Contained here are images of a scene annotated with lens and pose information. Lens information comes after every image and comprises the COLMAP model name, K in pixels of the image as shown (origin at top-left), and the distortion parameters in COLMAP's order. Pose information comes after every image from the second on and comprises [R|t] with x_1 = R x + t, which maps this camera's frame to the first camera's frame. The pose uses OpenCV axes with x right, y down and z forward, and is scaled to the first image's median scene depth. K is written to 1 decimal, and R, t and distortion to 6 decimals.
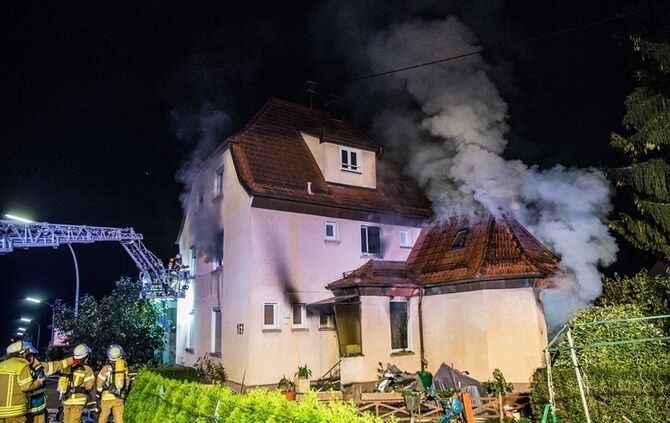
lens RADIAL K [[467.7, 0, 331.0], [0, 467.7, 224.3], [0, 0, 1]] dist [-0.109382, 0.062523]
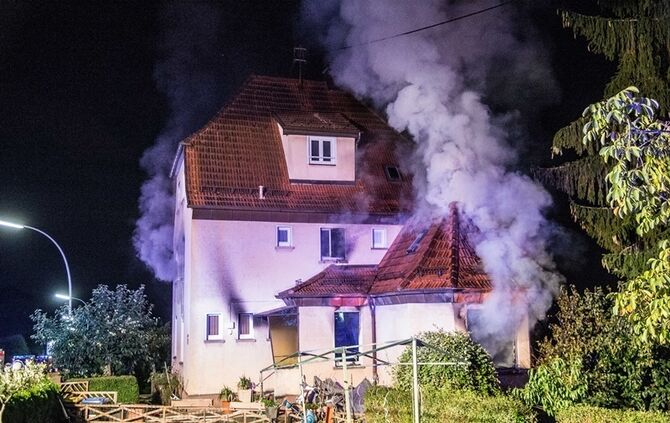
lens RADIAL K [[700.7, 0, 330.0], [0, 700.7, 223.3], [0, 0, 1]] dist [0.087449, 0.000000]
pose [[0.961654, -0.030054, -0.272614, 0.507969], [0.052611, 0.995733, 0.075816, -0.122859], [0.269172, -0.087252, 0.959132, -0.360623]]
